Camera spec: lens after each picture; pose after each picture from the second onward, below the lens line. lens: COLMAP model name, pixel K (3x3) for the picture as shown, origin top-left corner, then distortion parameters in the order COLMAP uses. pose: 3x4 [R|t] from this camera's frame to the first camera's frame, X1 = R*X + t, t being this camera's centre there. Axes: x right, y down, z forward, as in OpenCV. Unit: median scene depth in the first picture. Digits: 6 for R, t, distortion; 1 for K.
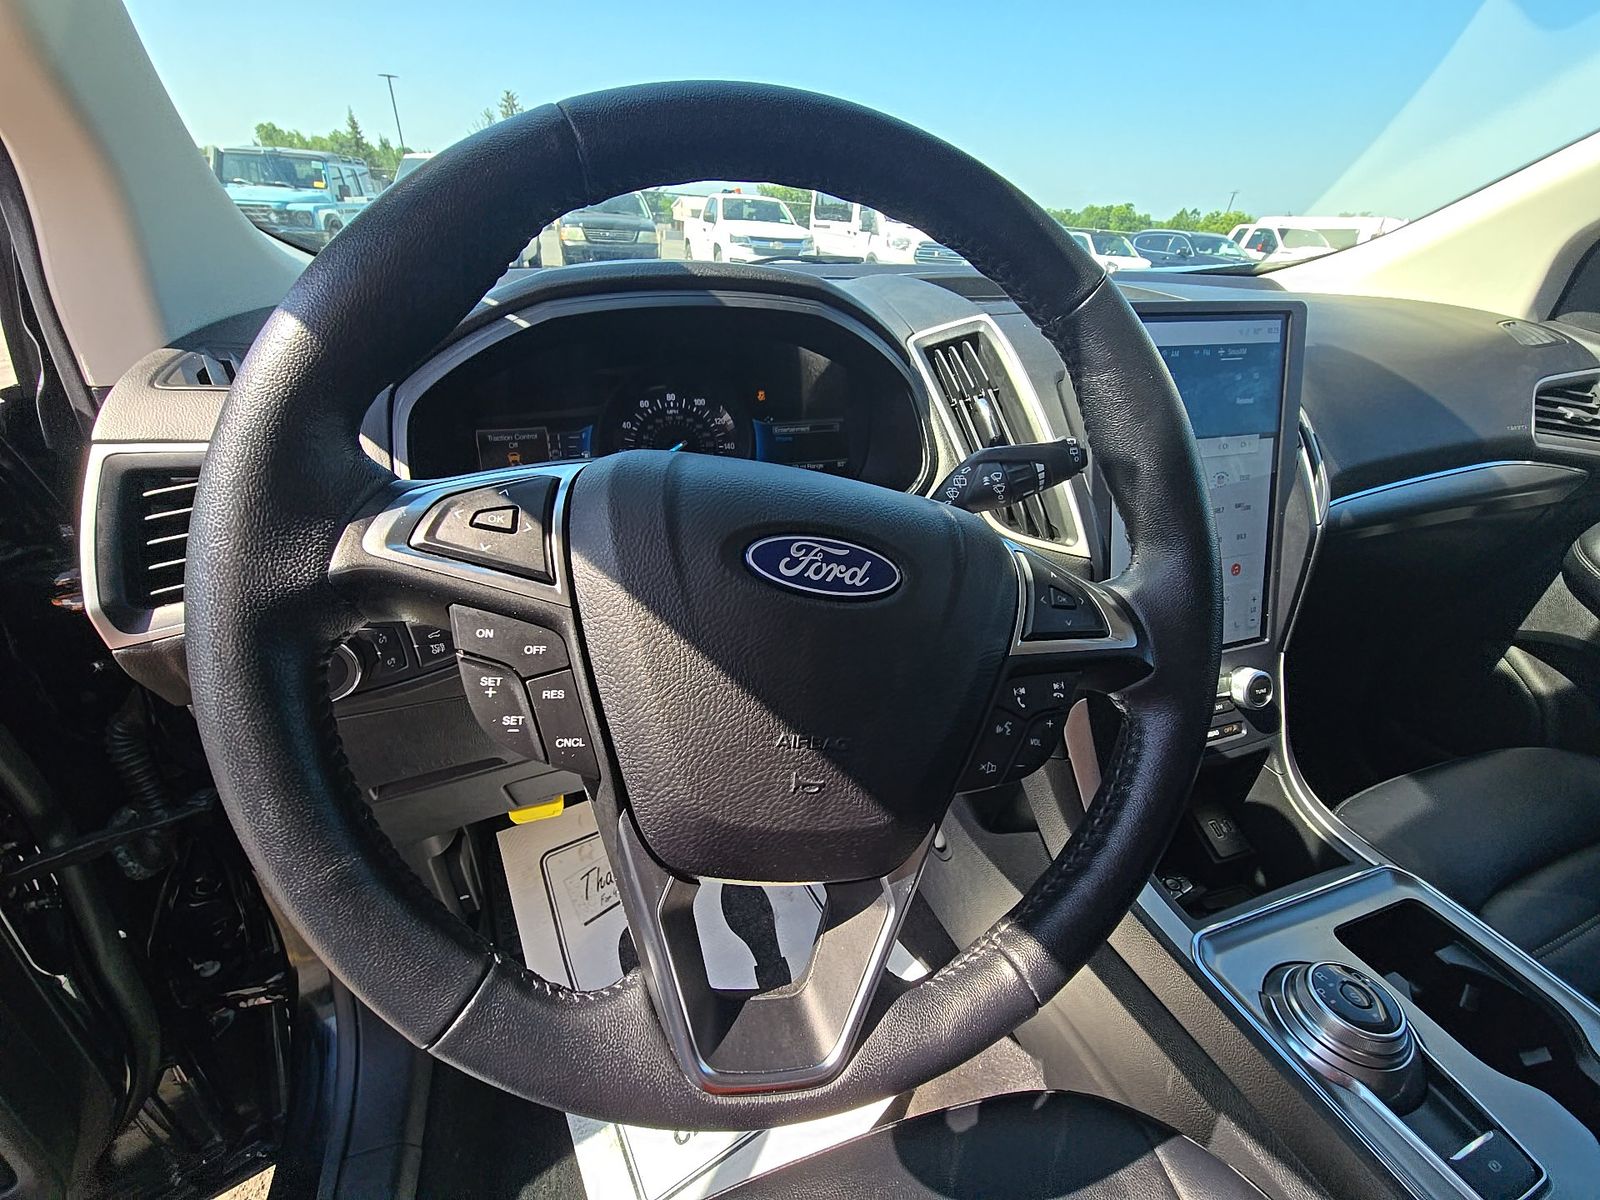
lens RADIAL K [[652.8, 0, 804.9], [0, 652.8, 580.8], [0, 0, 1]] dist [0.010482, -0.009970]
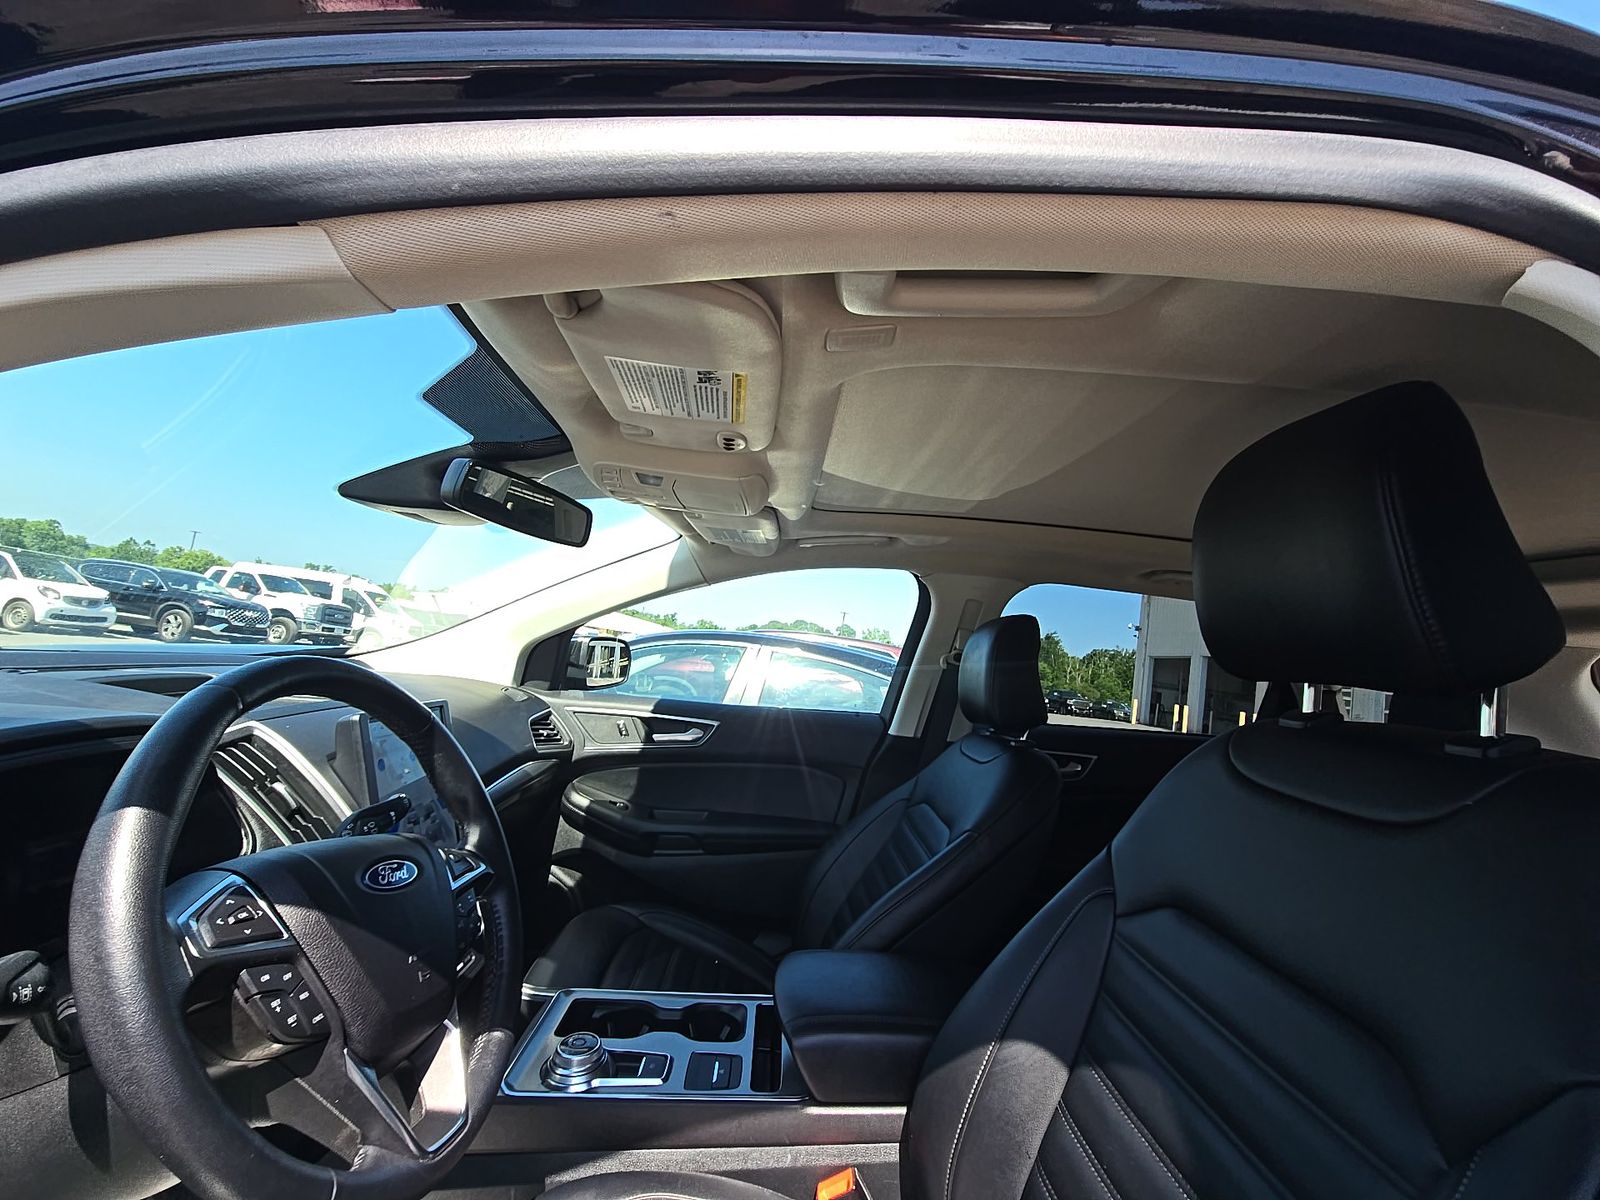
lens RADIAL K [[649.7, 0, 798.6], [0, 649.7, 592.3], [0, 0, 1]] dist [-0.000283, 0.000272]
pose [[0.288083, 0.094010, 0.952980, -0.699697], [0.347131, 0.917230, -0.195420, 0.001855], [-0.892473, 0.387106, 0.231605, -0.415872]]
